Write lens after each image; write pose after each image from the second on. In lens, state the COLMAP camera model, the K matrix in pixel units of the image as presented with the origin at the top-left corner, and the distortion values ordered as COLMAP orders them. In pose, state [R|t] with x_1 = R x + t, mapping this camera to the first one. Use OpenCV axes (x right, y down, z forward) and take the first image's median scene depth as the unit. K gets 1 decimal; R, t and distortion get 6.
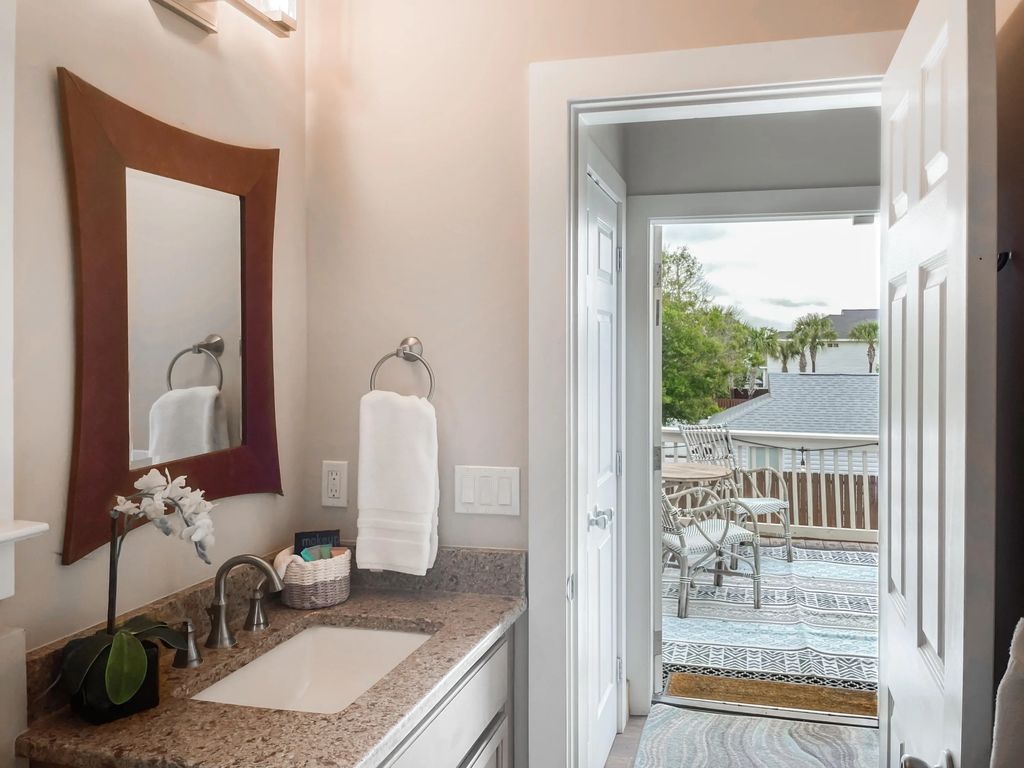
lens RADIAL K [[842.3, 0, 512.0], [0, 842.3, 384.0], [0, 0, 1]] dist [0.000376, 0.008572]
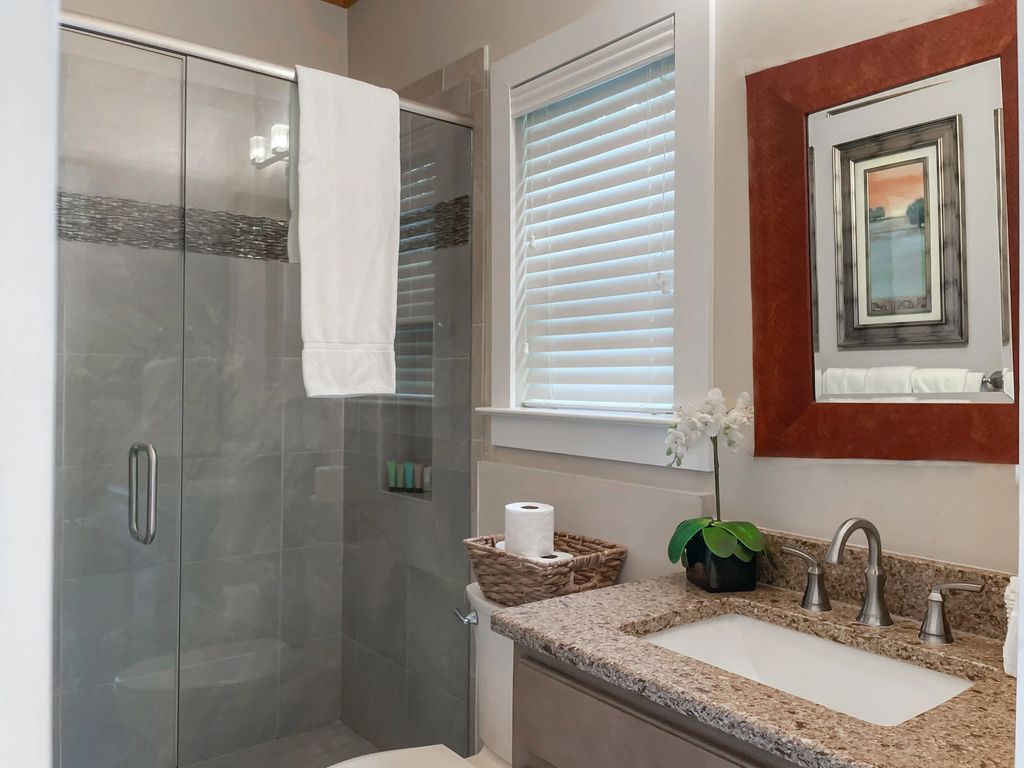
lens RADIAL K [[842.3, 0, 512.0], [0, 842.3, 384.0], [0, 0, 1]] dist [0.000376, 0.008572]
pose [[-0.624699, 0.008993, -0.780814, 0.589137], [-0.019332, 0.999449, 0.026978, 0.059302], [0.780627, 0.031948, -0.624181, 1.348731]]
